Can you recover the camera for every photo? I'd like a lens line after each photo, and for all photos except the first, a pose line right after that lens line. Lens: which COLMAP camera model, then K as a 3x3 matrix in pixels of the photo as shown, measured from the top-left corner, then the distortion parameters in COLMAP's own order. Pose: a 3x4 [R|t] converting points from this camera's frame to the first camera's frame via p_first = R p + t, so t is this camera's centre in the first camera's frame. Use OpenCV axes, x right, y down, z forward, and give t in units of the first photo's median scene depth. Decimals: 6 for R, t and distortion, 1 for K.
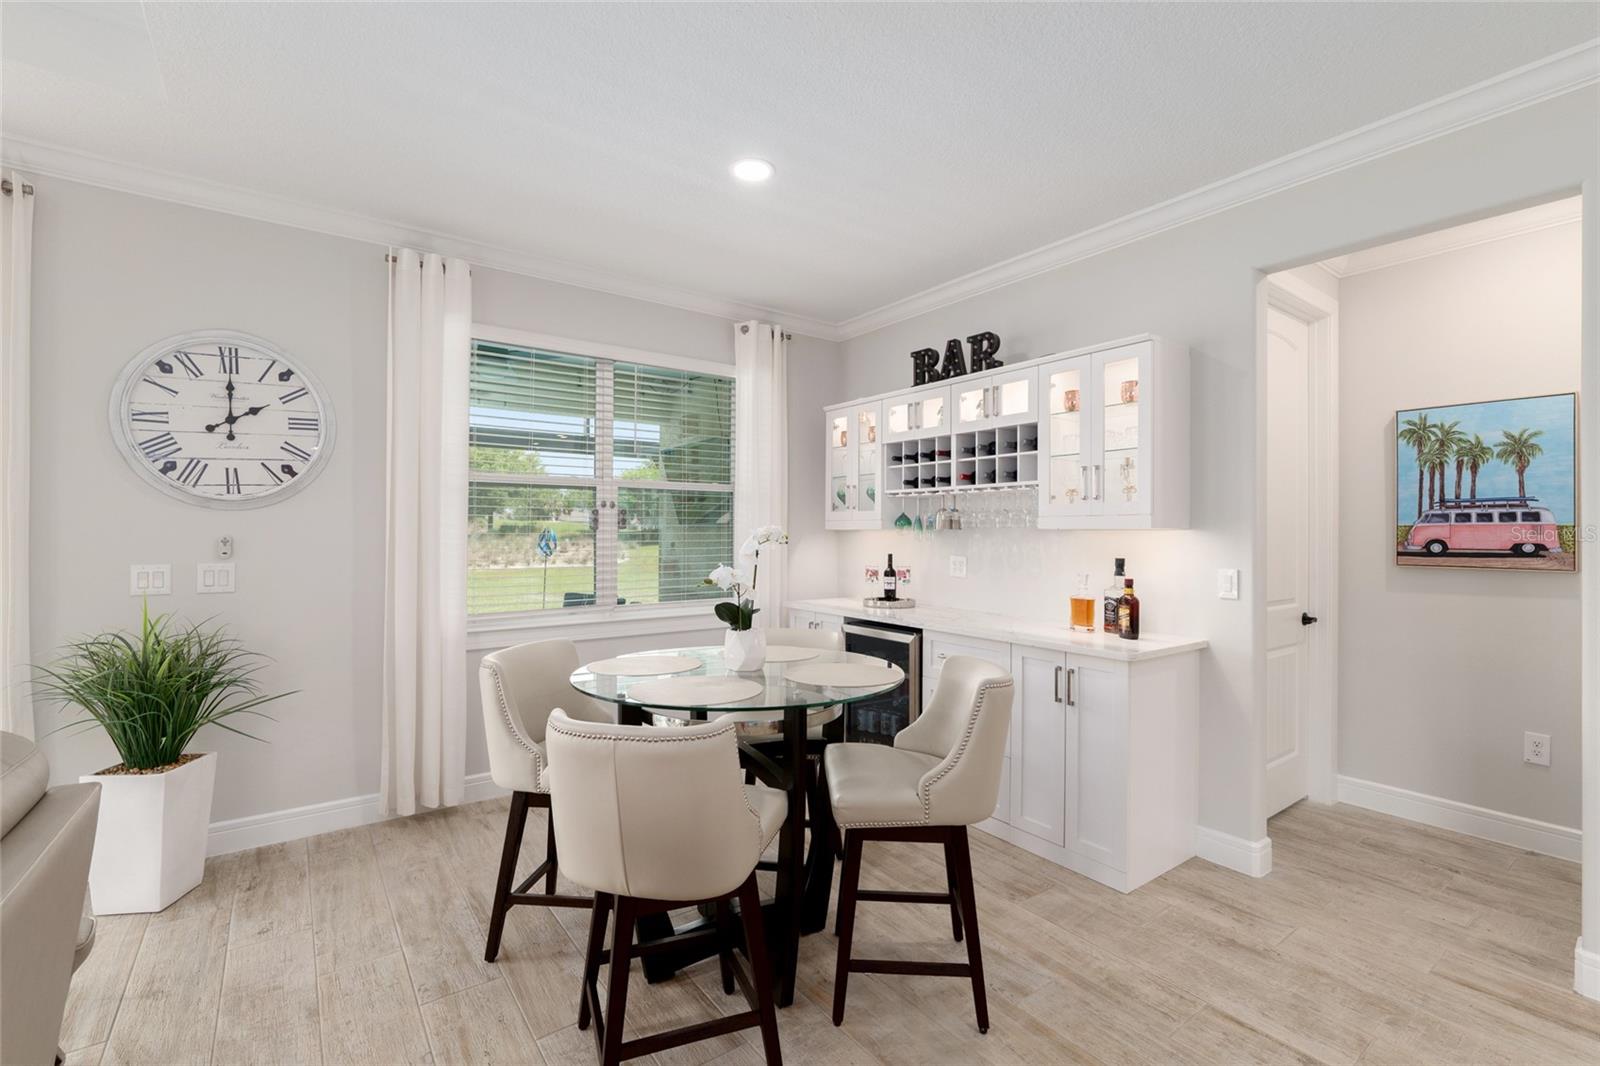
lens RADIAL K [[703.5, 0, 791.7], [0, 703.5, 530.0], [0, 0, 1]] dist [-0.003820, -0.000156]
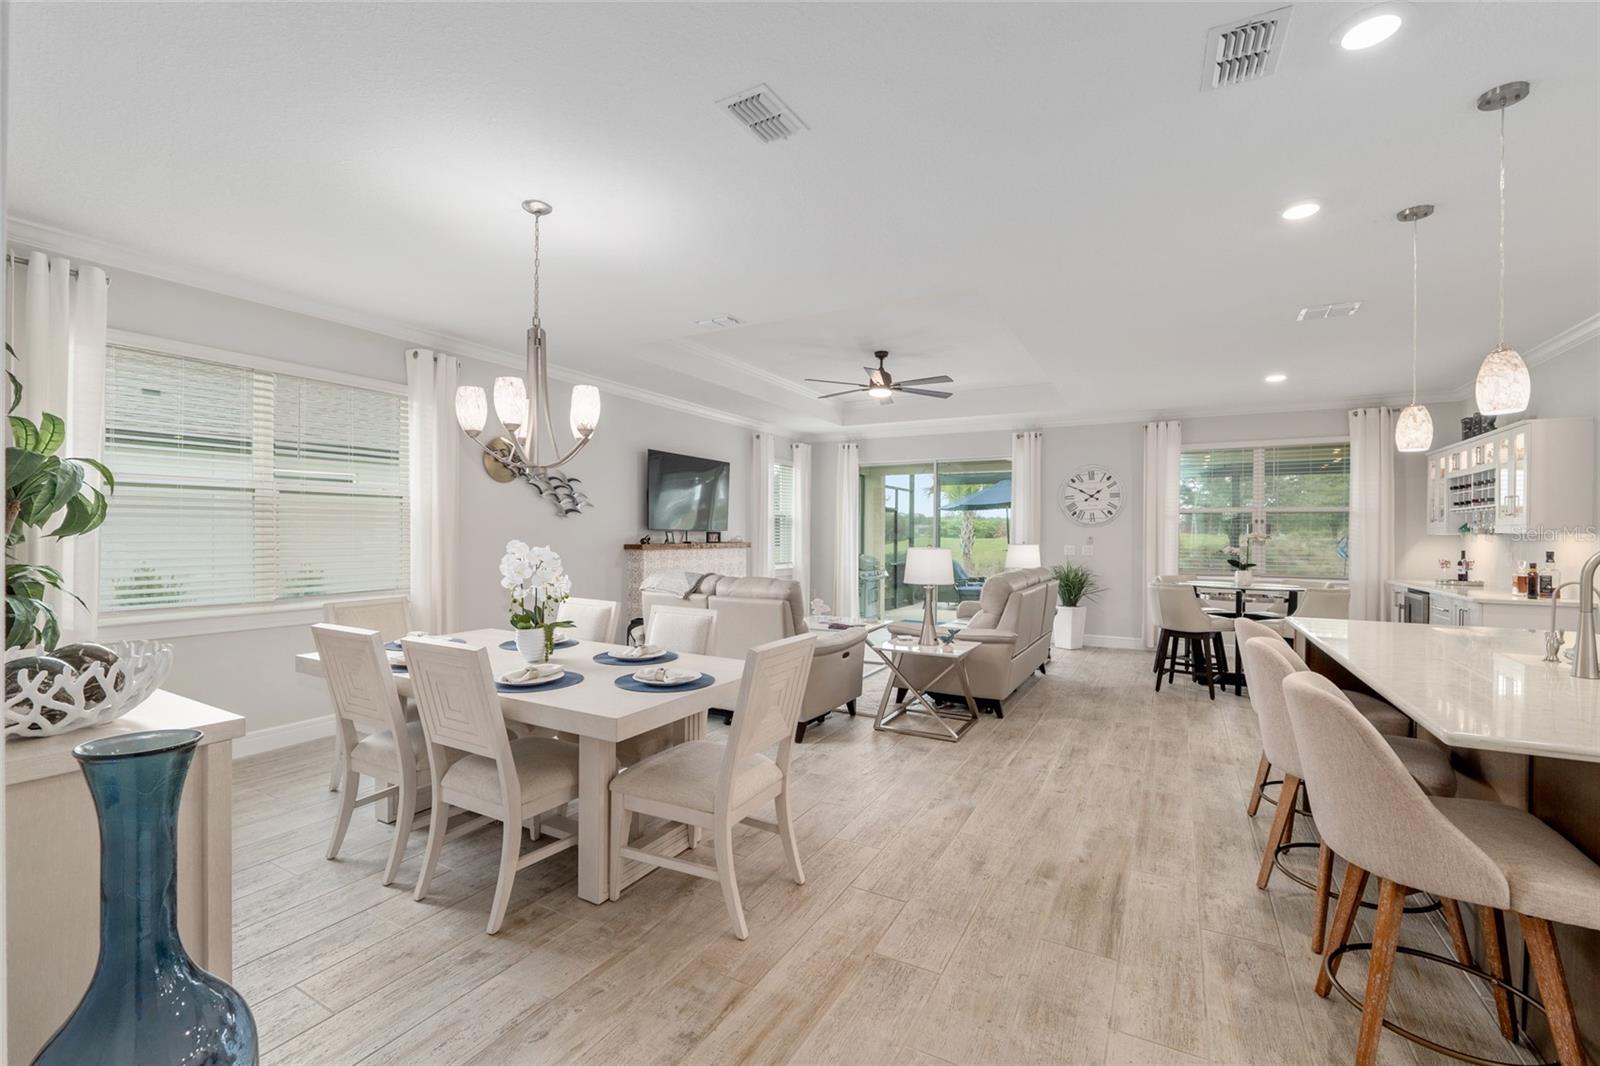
lens RADIAL K [[671.0, 0, 797.9], [0, 671.0, 535.2], [0, 0, 1]] dist [-0.006745, -0.000246]
pose [[0.423176, -0.000503, -0.906048, 0.997212], [-0.003413, 0.999992, -0.002149, 0.010945], [0.906041, 0.004002, 0.423170, -1.059627]]
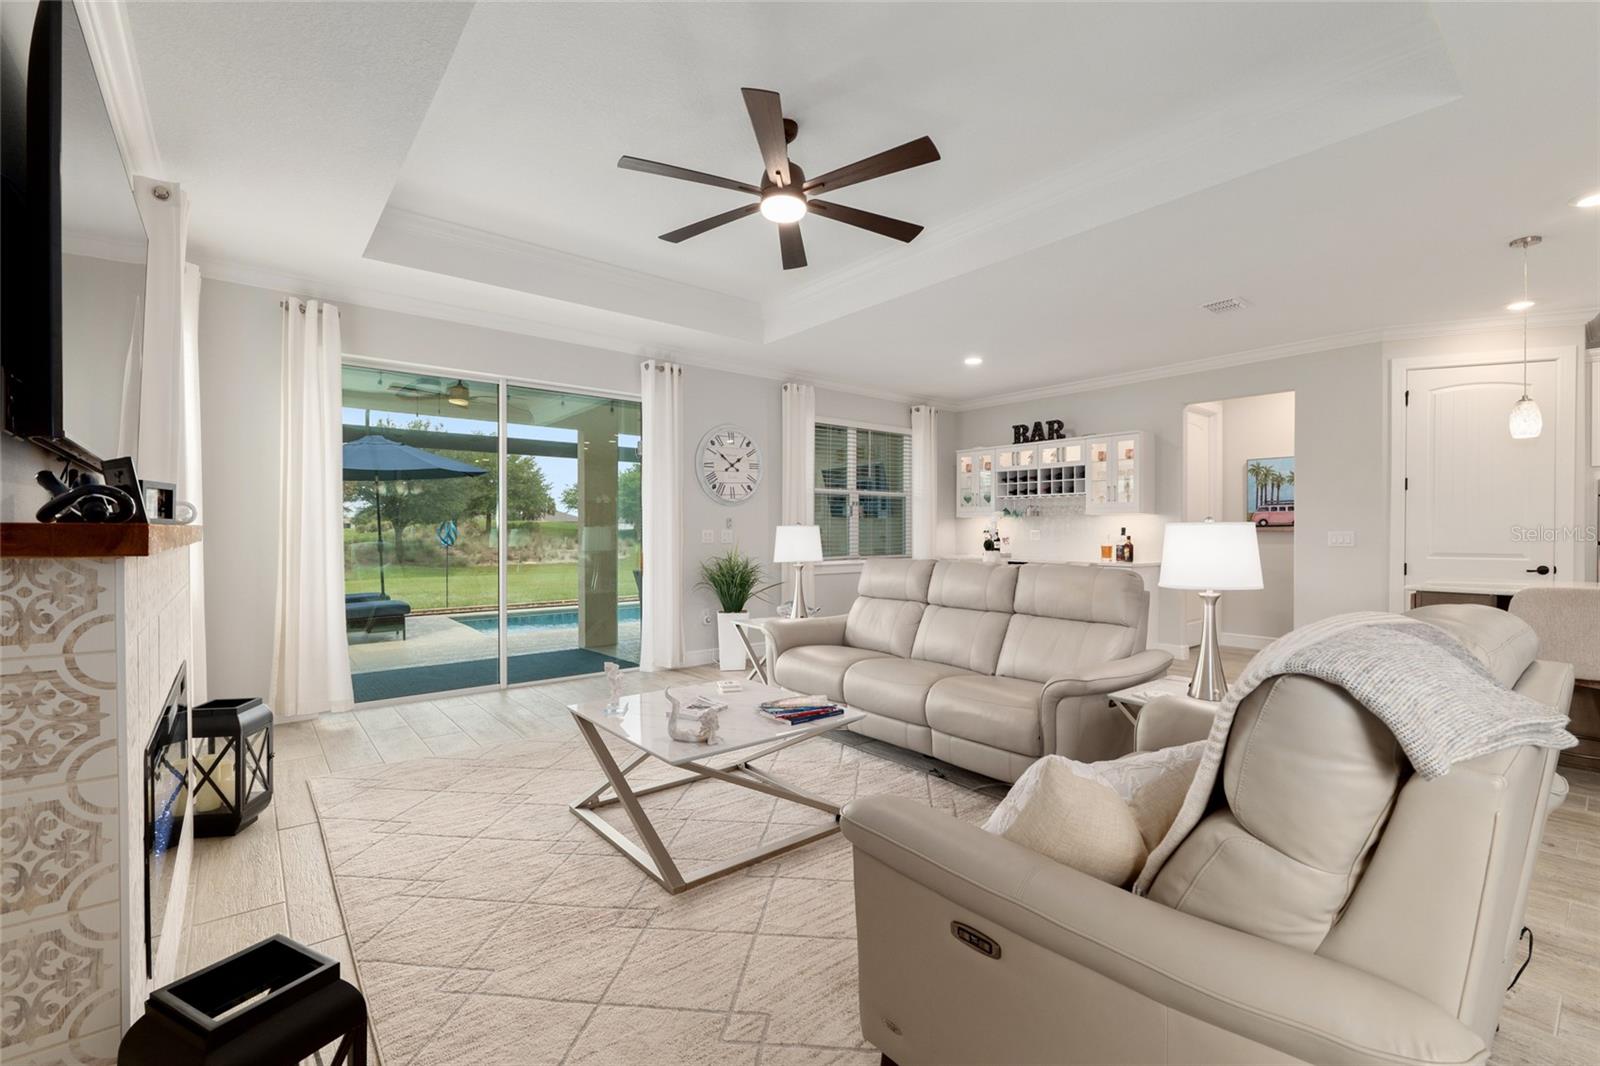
lens RADIAL K [[685.9, 0, 787.6], [0, 685.9, 530.8], [0, 0, 1]] dist [-0.007537, -0.000536]
pose [[0.998507, -0.003870, 0.054478, -0.632903], [0.003776, 0.999991, 0.001834, 0.038427], [-0.054484, -0.001626, 0.998513, -0.982275]]
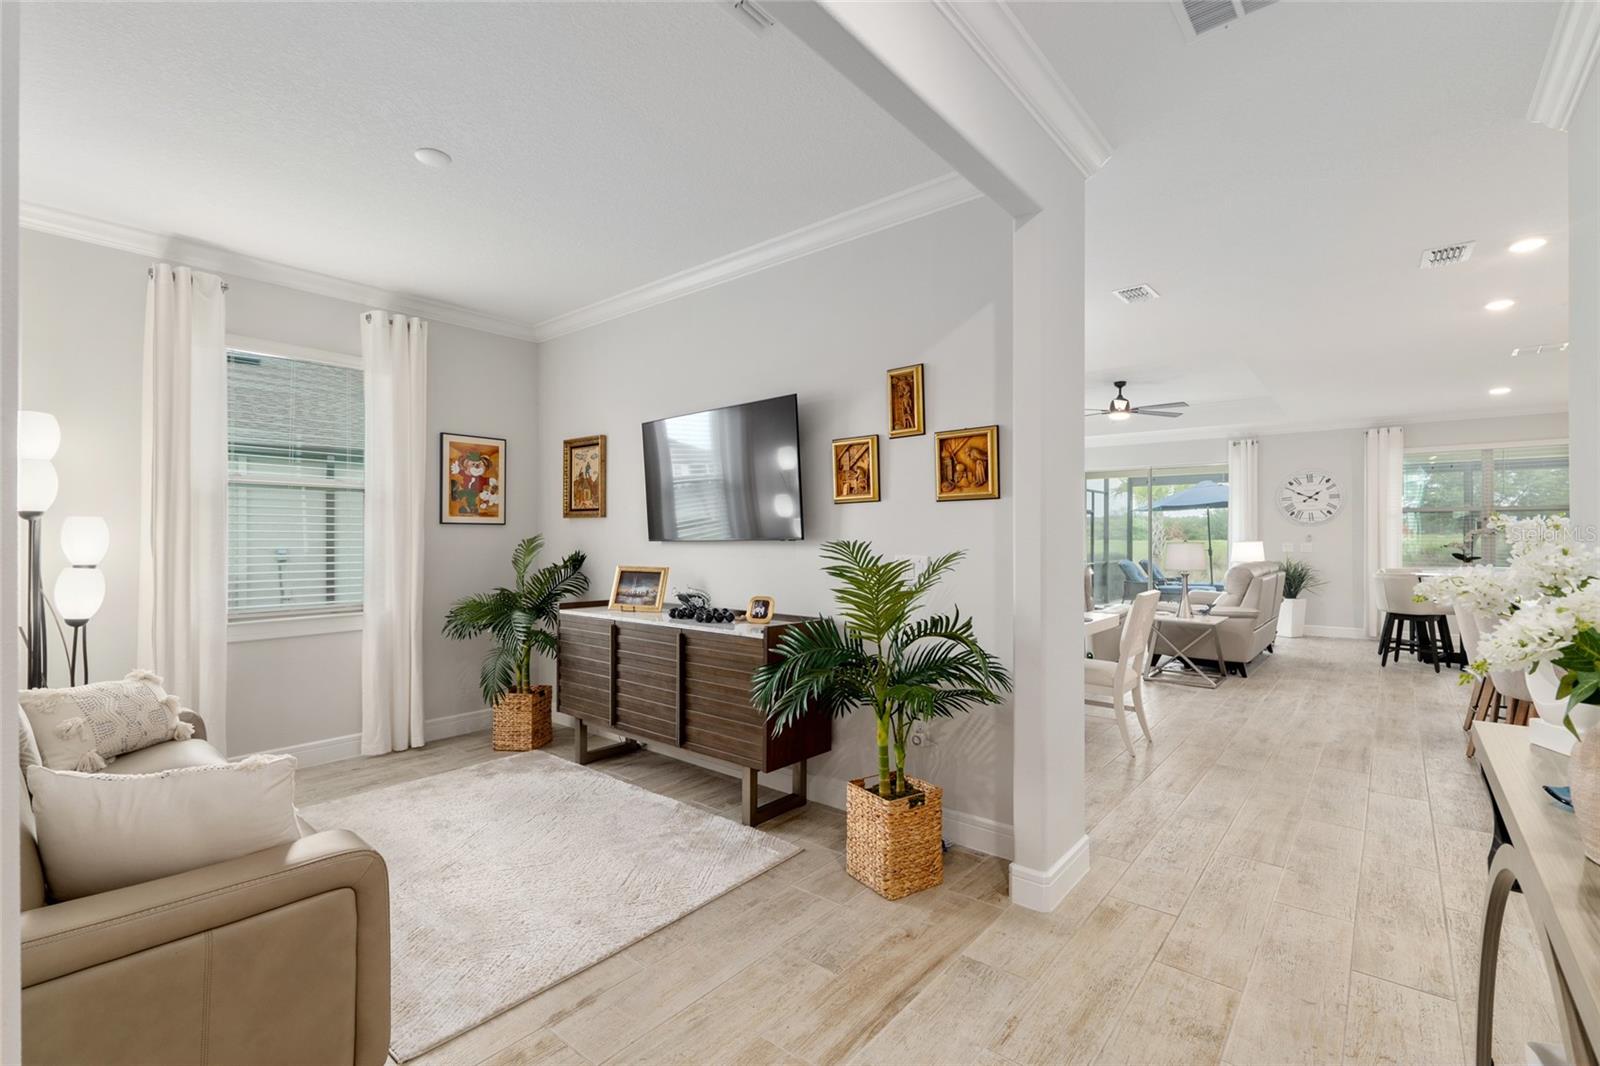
lens RADIAL K [[711.5, 0, 803.2], [0, 711.5, 538.2], [0, 0, 1]] dist [-0.001563, 0.000294]
pose [[0.254780, -0.004921, -0.966986, 1.428314], [0.003757, 0.999985, -0.004099, 0.024347], [0.966992, -0.002589, 0.254795, -1.687298]]
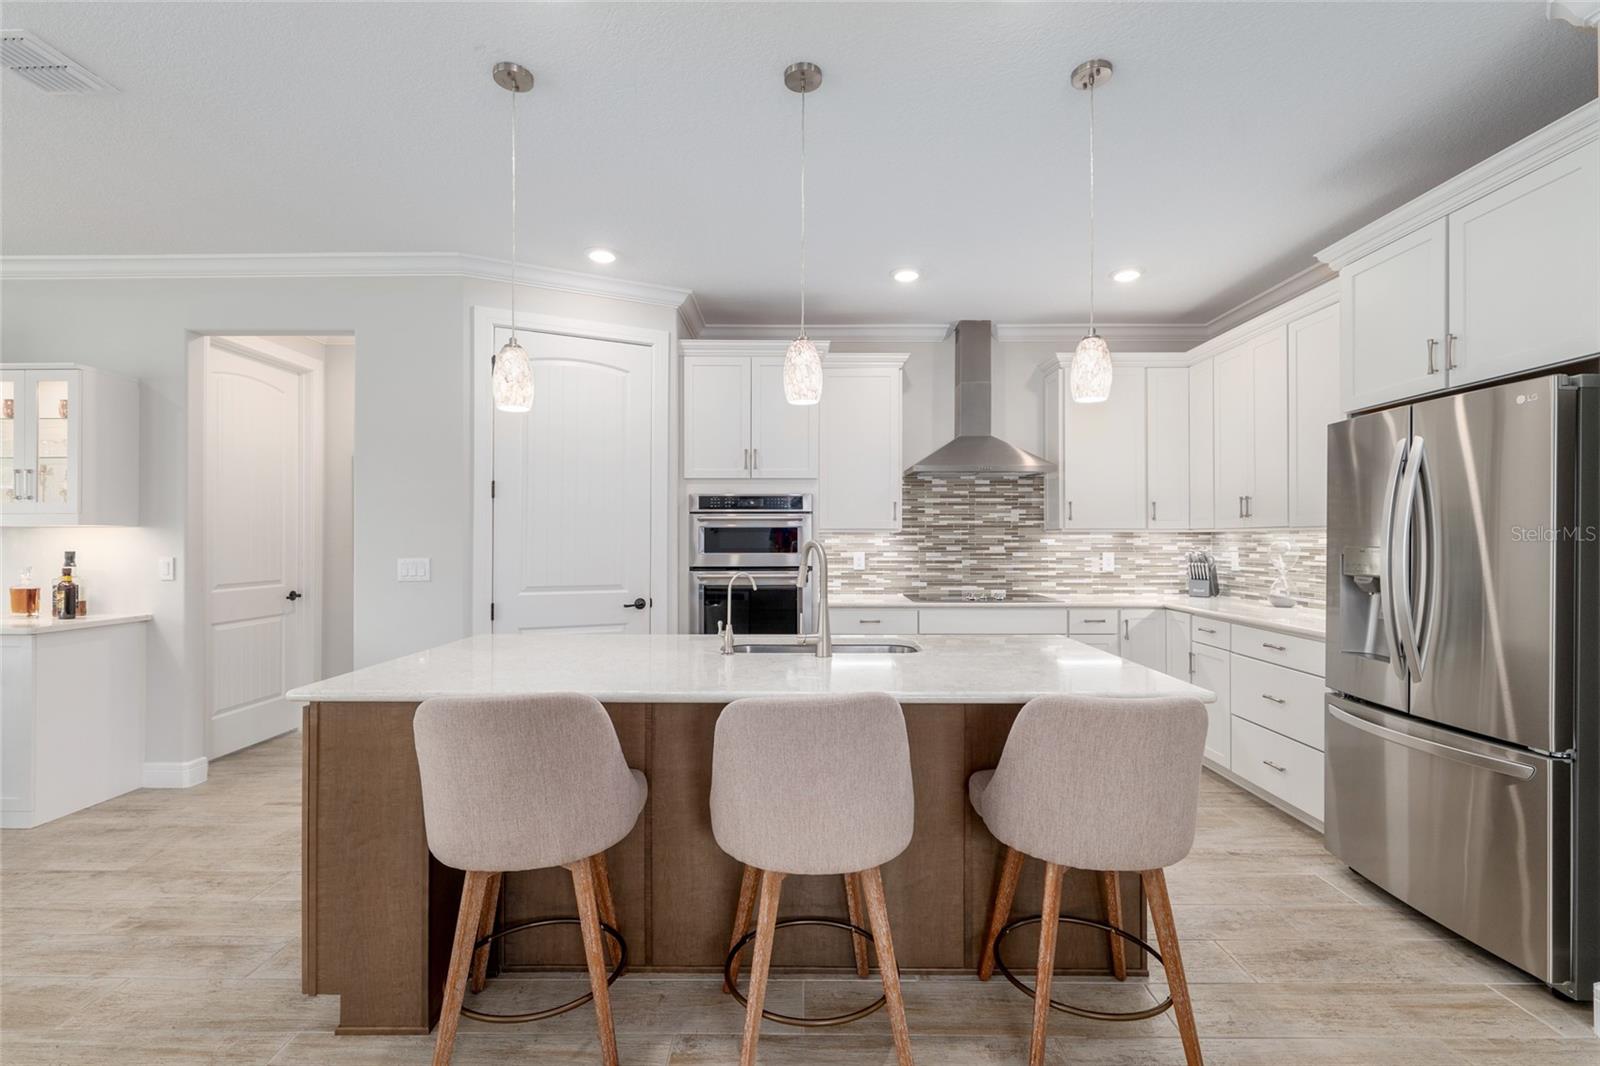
lens RADIAL K [[738.5, 0, 806.8], [0, 738.5, 534.3], [0, 0, 1]] dist [-0.000198, -0.000355]
pose [[0.586009, -0.000846, 0.810304, 0.174203], [0.001561, 0.999999, -0.000084, 0.012960], [-0.810303, 0.001314, 0.586010, -0.611077]]
